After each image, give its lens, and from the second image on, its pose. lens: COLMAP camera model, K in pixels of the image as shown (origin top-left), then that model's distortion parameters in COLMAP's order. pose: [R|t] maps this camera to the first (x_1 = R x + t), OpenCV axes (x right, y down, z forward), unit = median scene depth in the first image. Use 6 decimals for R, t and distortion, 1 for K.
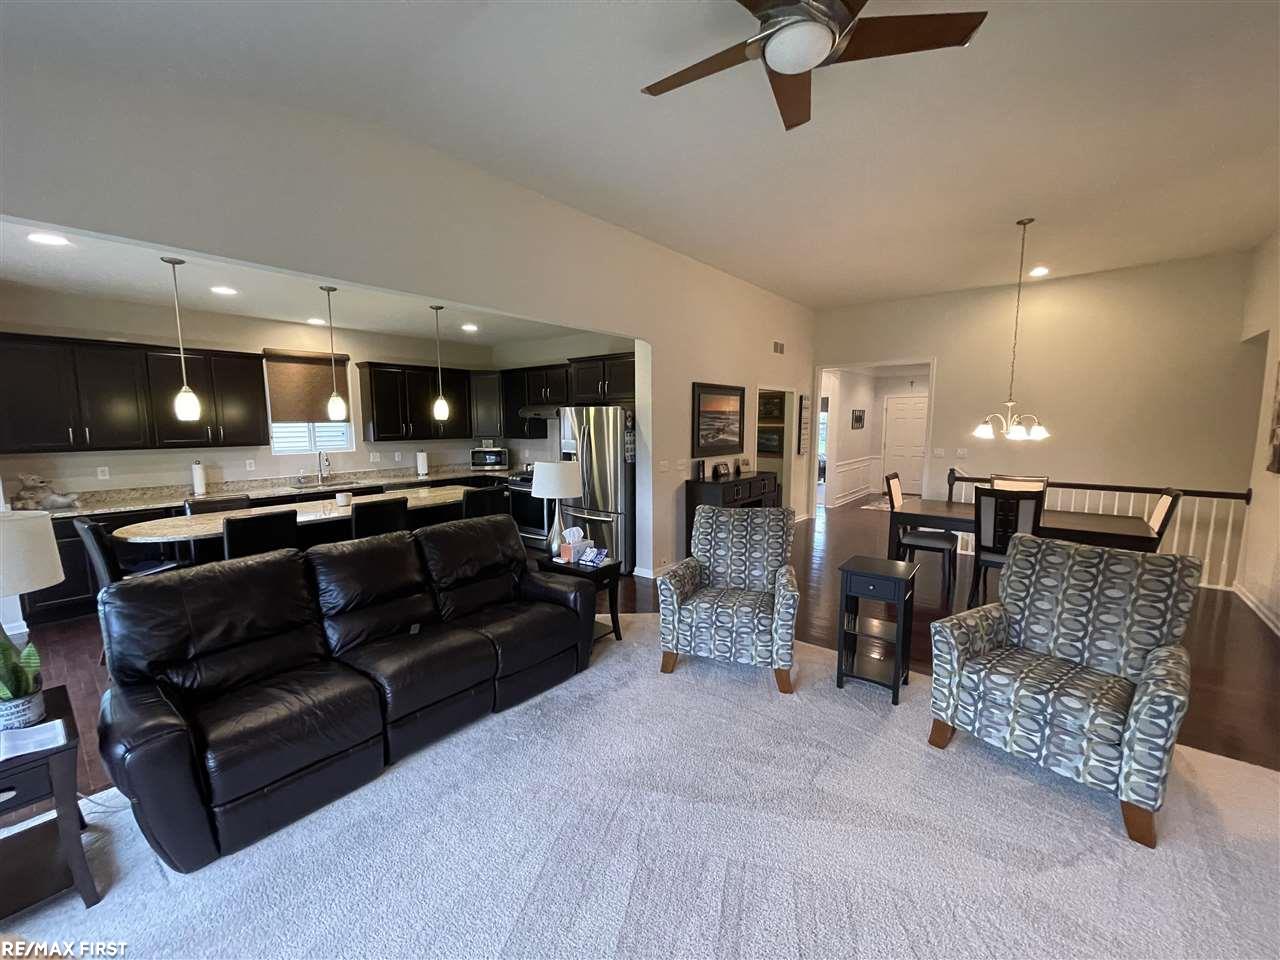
lens RADIAL K [[514.4, 0, 641.3], [0, 514.4, 485.3], [0, 0, 1]] dist [-0.005798, 0.002541]
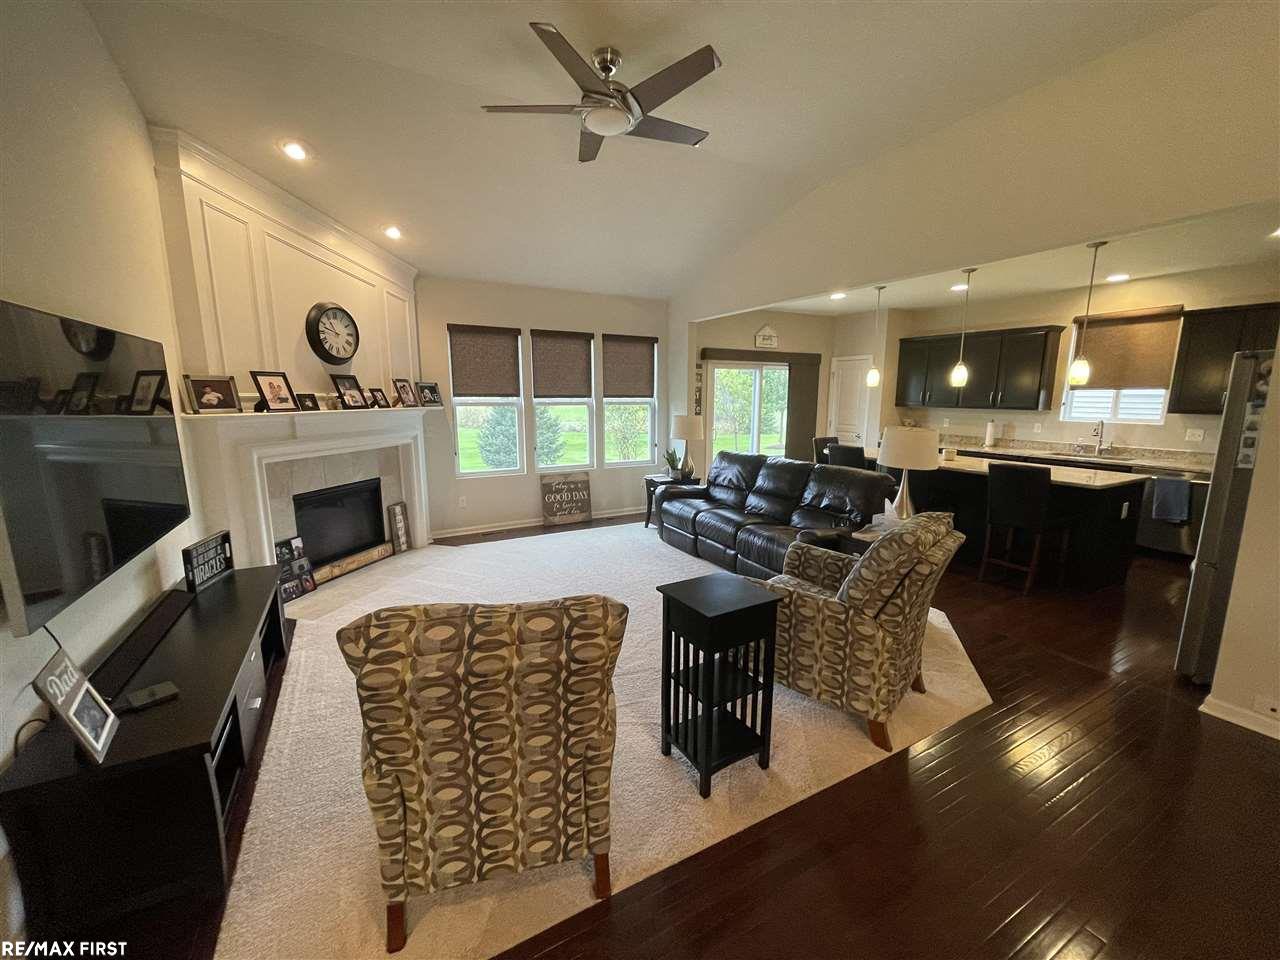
lens RADIAL K [[514.4, 0, 636.7], [0, 514.4, 481.7], [0, 0, 1]] dist [-0.005798, 0.002541]
pose [[-0.379718, 0.158247, -0.911467, 0.617971], [-0.118798, 0.968762, 0.217686, -0.067803], [0.917443, 0.190940, -0.349057, 0.635228]]
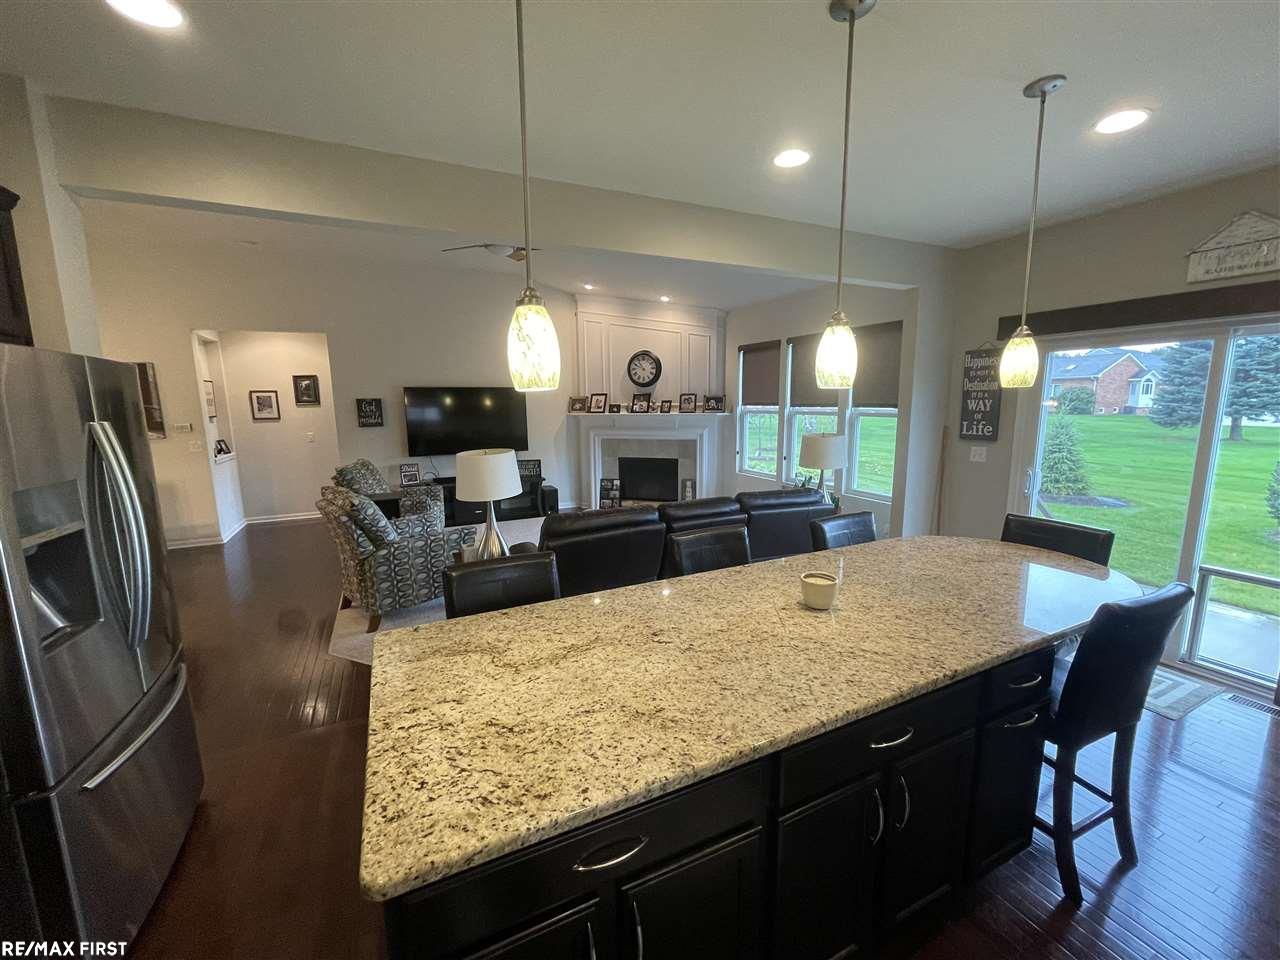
lens RADIAL K [[514.4, 0, 636.1], [0, 514.4, 482.7], [0, 0, 1]] dist [-0.005798, 0.002541]
pose [[-0.903001, -0.053519, 0.426291, -0.508156], [0.071456, 0.959684, 0.271848, -0.140936], [-0.423654, 0.275940, -0.862771, 1.137423]]
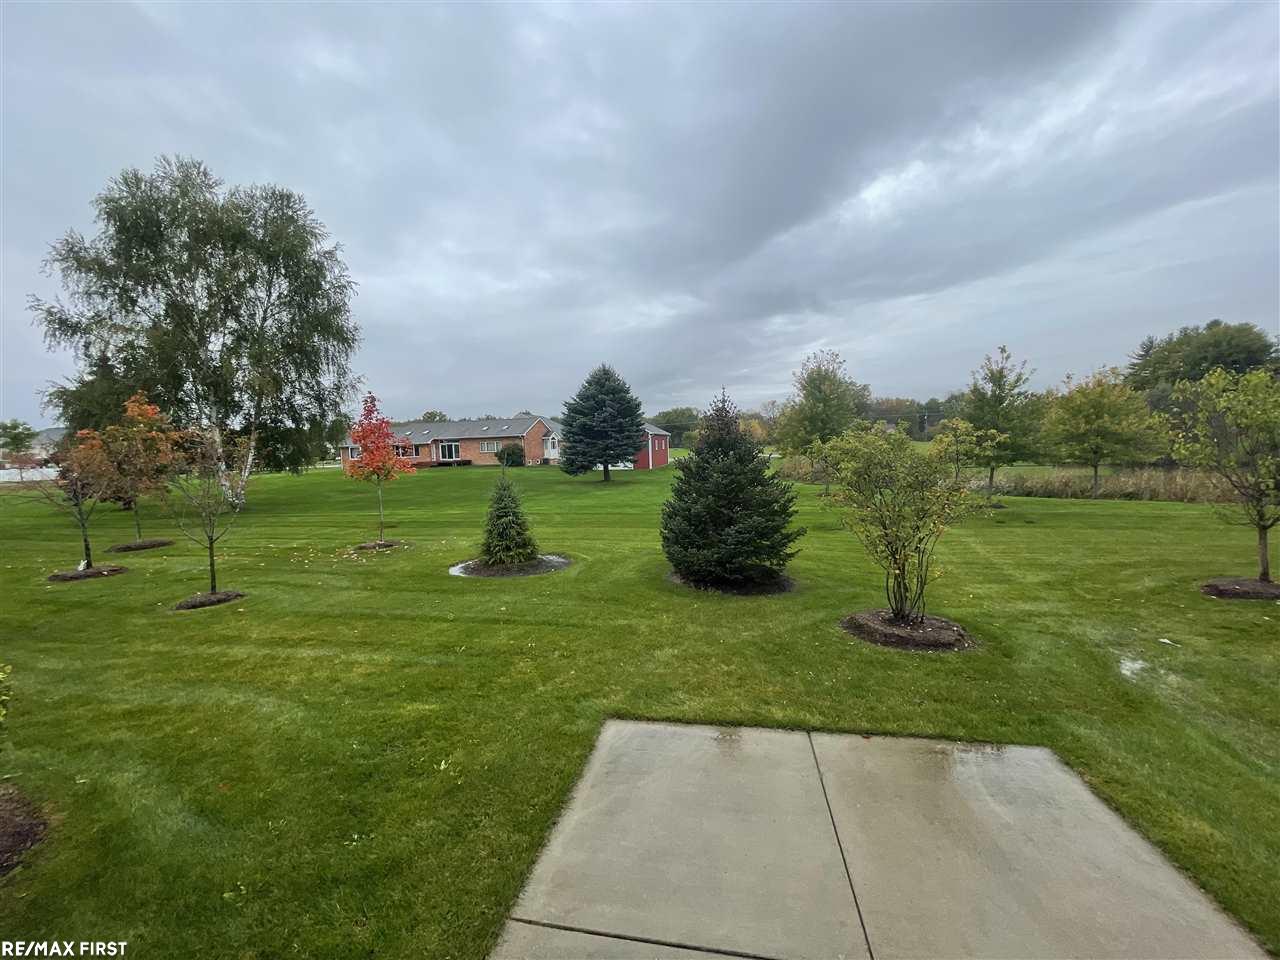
lens RADIAL K [[514.4, 0, 637.8], [0, 514.4, 479.3], [0, 0, 1]] dist [-0.005798, 0.002541]
pose [[-0.877940, 0.066572, -0.474120, -0.724558], [-0.023688, 0.983033, 0.181894, -0.050391], [0.478184, 0.170922, -0.861467, 0.340229]]
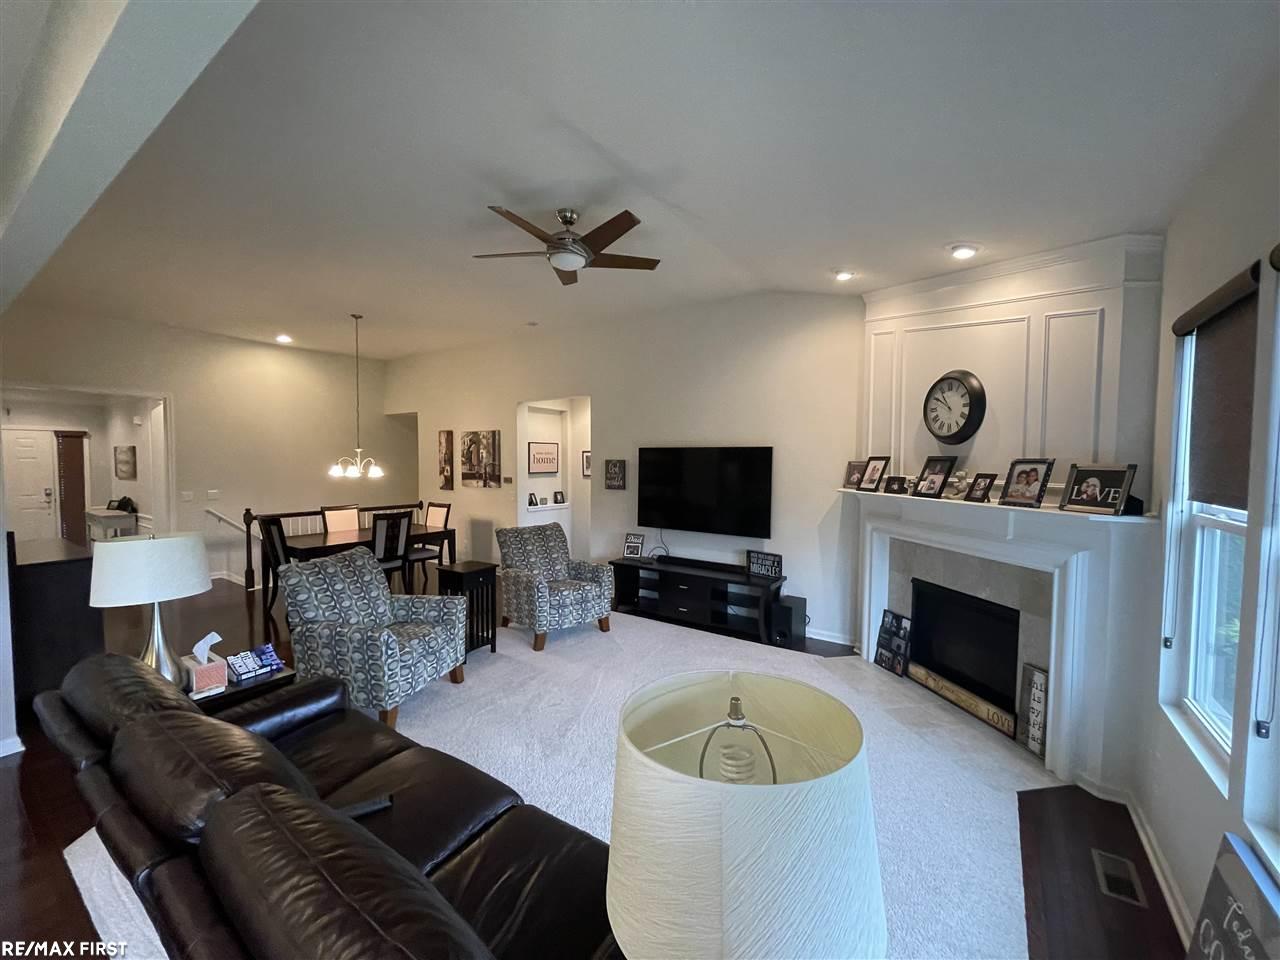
lens RADIAL K [[514.4, 0, 636.0], [0, 514.4, 482.4], [0, 0, 1]] dist [-0.005798, 0.002541]
pose [[-0.082044, -0.039204, 0.995857, -0.556948], [0.120575, 0.991496, 0.048966, -0.047663], [-0.989308, 0.124093, -0.076619, 0.358667]]
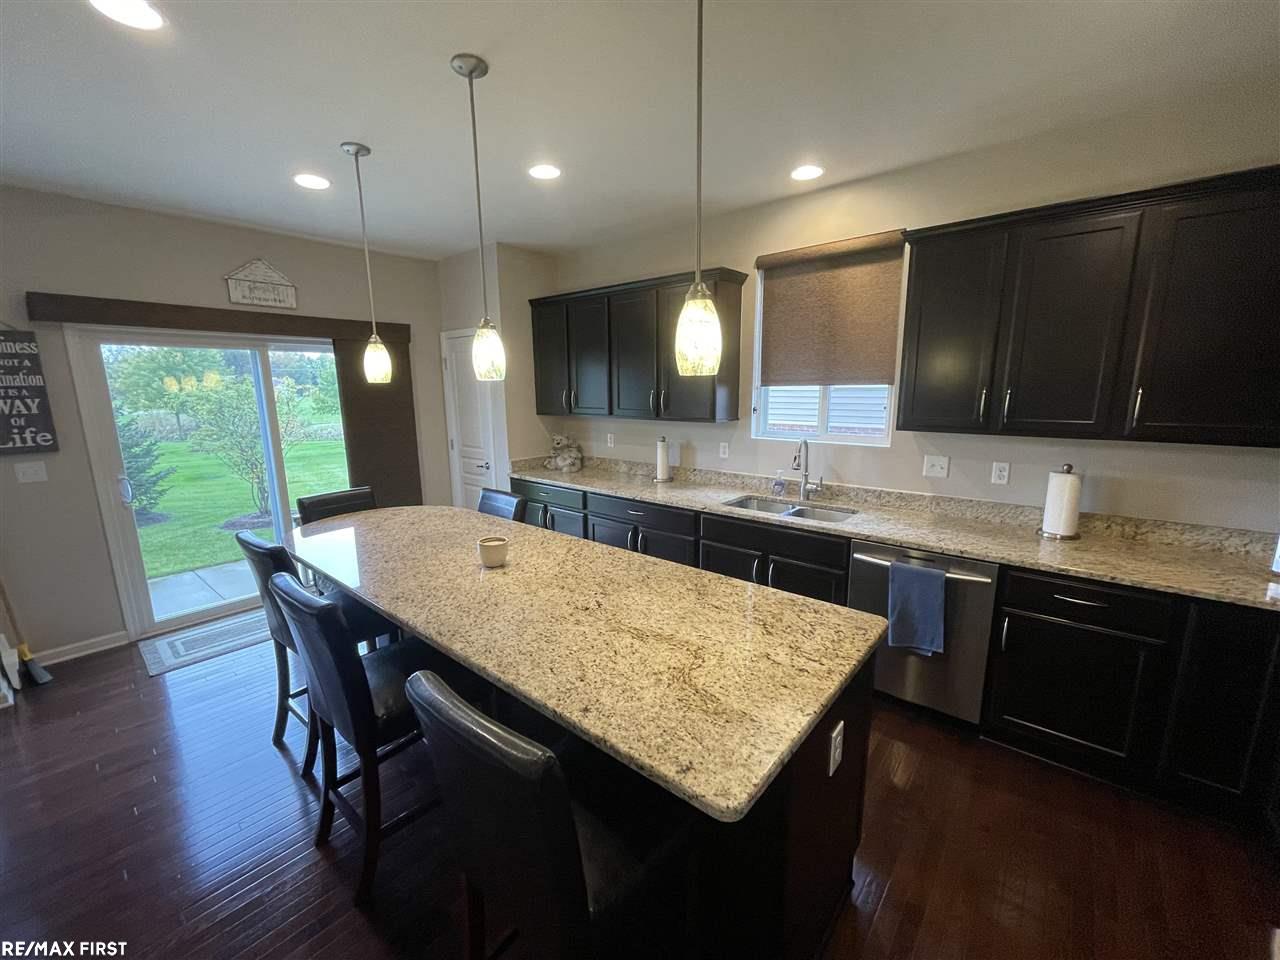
lens RADIAL K [[514.4, 0, 637.6], [0, 514.4, 482.1], [0, 0, 1]] dist [-0.005798, 0.002541]
pose [[-0.020963, 0.185730, -0.982377, -0.109879], [-0.118392, 0.975218, 0.186903, -0.113650], [0.992746, 0.120224, 0.001545, 0.925940]]
